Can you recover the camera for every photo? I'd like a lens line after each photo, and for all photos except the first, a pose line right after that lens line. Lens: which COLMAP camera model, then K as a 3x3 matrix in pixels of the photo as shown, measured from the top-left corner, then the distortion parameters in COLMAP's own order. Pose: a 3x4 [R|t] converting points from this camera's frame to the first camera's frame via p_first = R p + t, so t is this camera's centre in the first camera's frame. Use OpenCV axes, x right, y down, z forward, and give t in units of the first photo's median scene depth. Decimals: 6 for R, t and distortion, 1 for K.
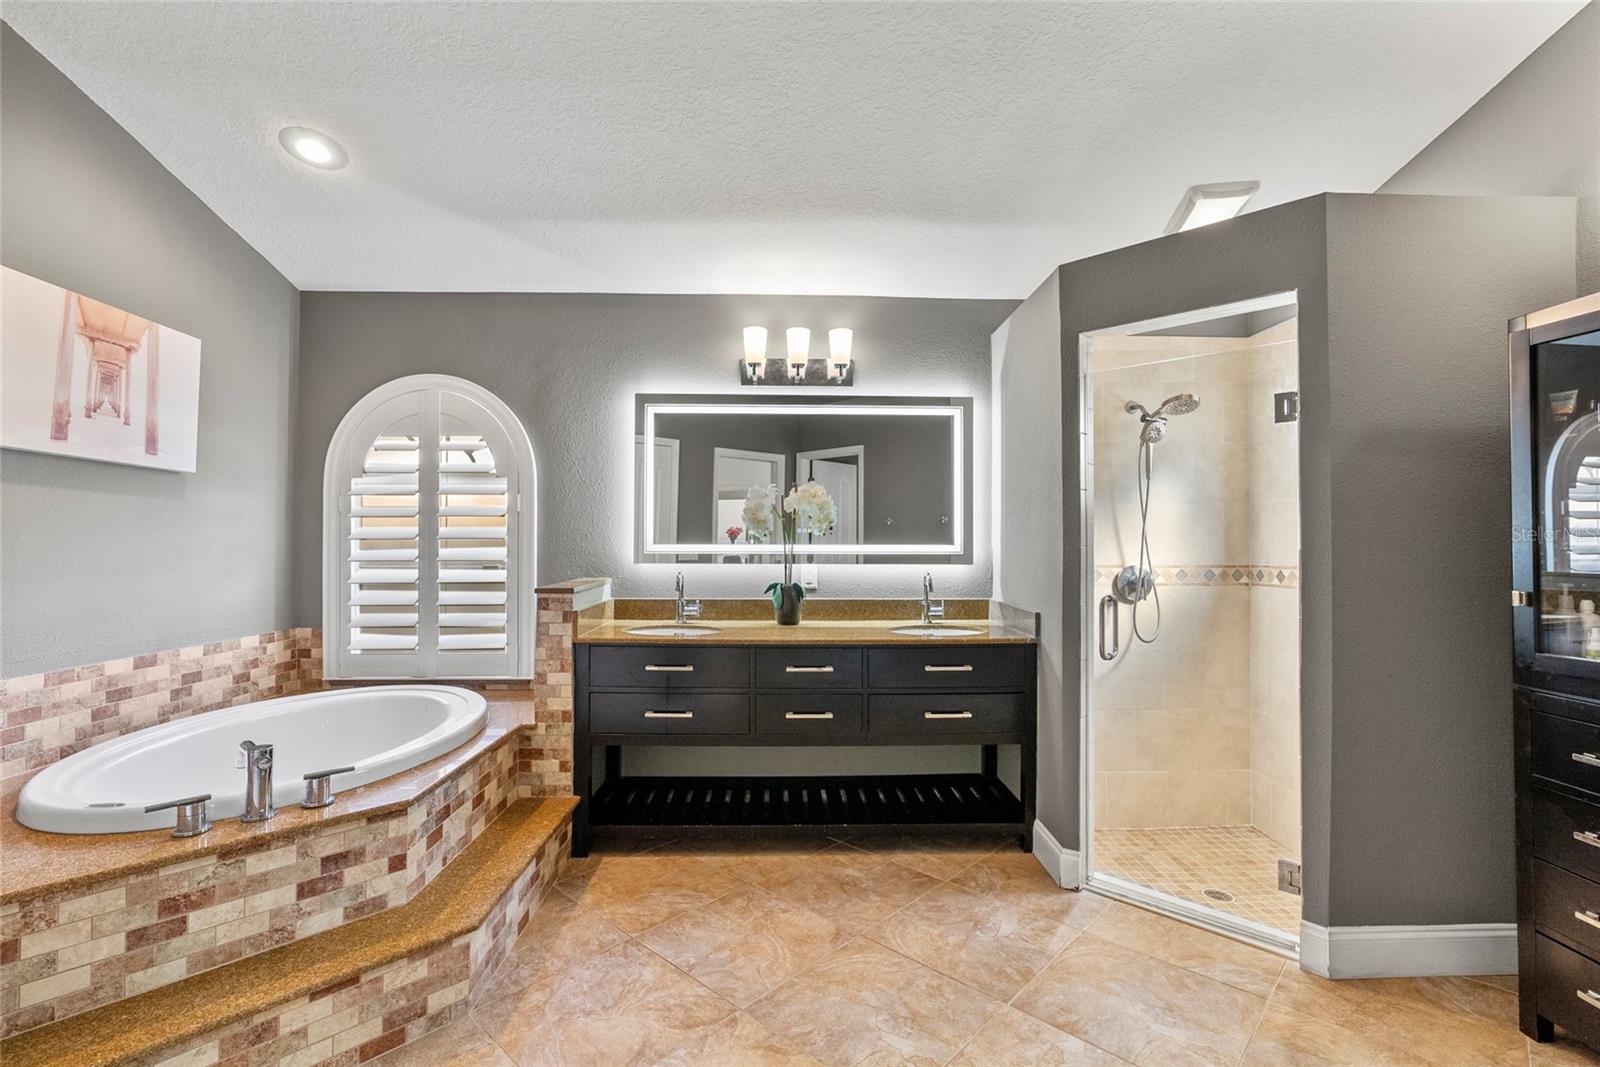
lens RADIAL K [[723.1, 0, 800.0], [0, 723.1, 533.5], [0, 0, 1]] dist [-0.009757, 0.005227]
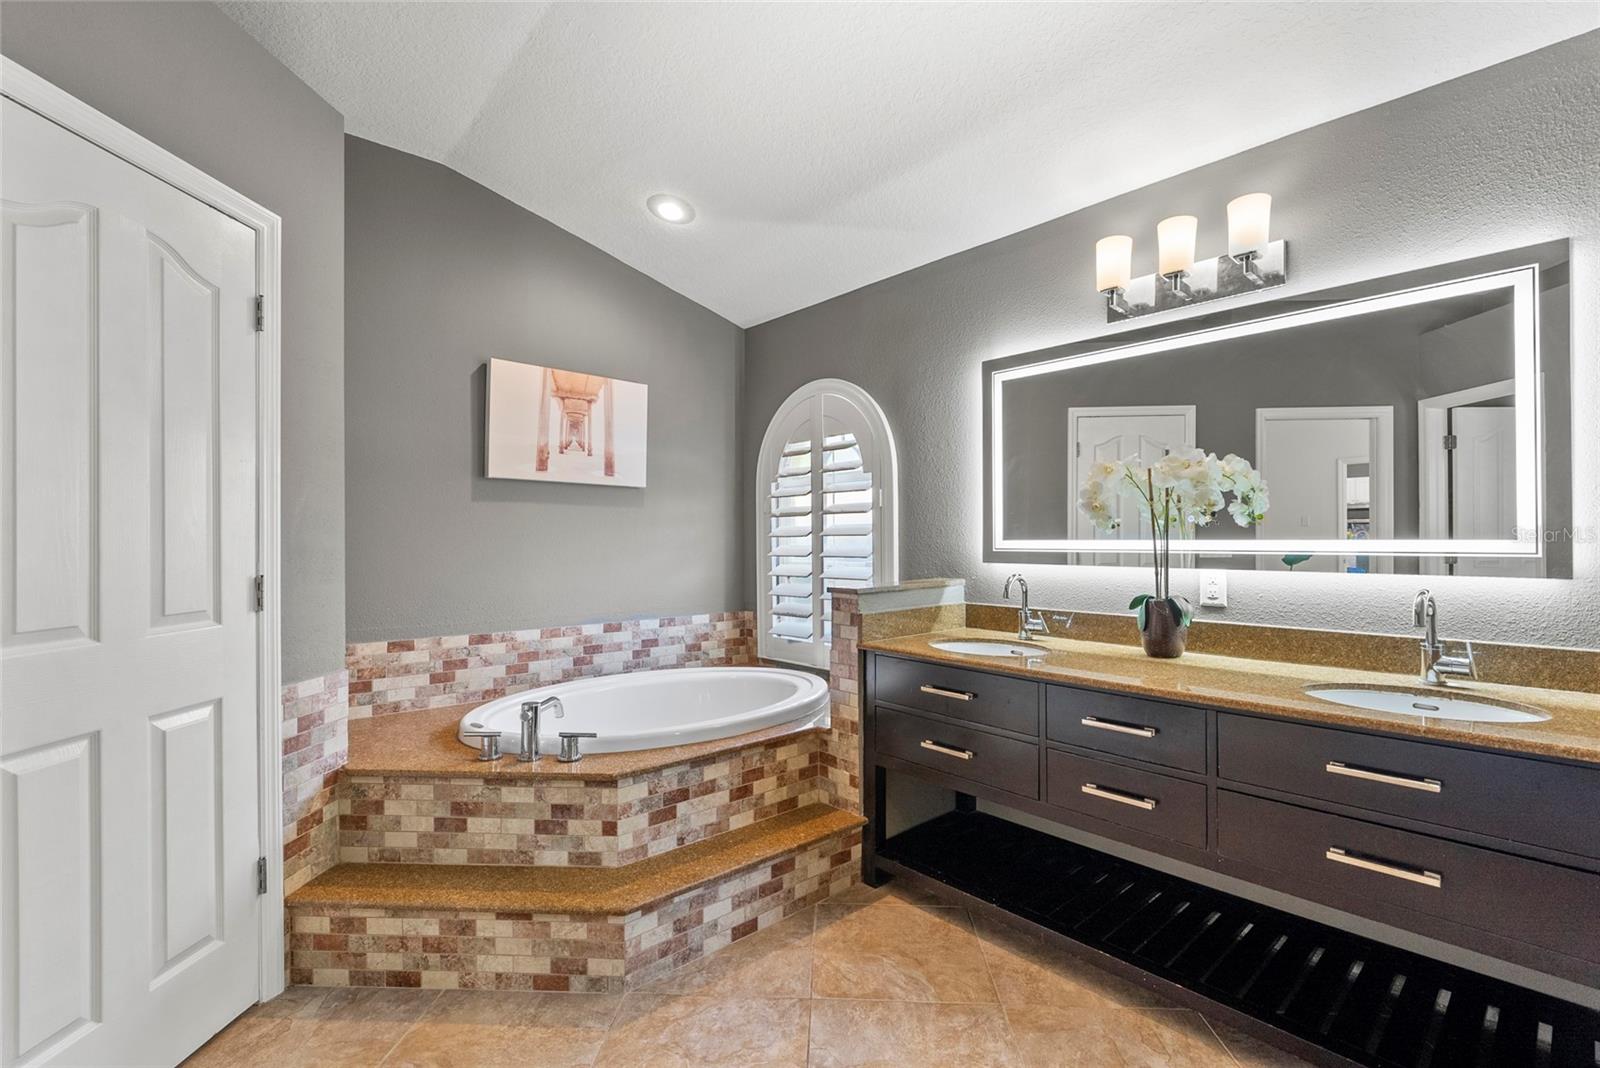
lens RADIAL K [[723.1, 0, 800.0], [0, 723.1, 534.0], [0, 0, 1]] dist [-0.009757, 0.005227]
pose [[0.646922, -0.010185, -0.762488, 0.348244], [0.015905, 0.999873, 0.000139, 0.005323], [0.762390, -0.012218, 0.647003, 0.364807]]
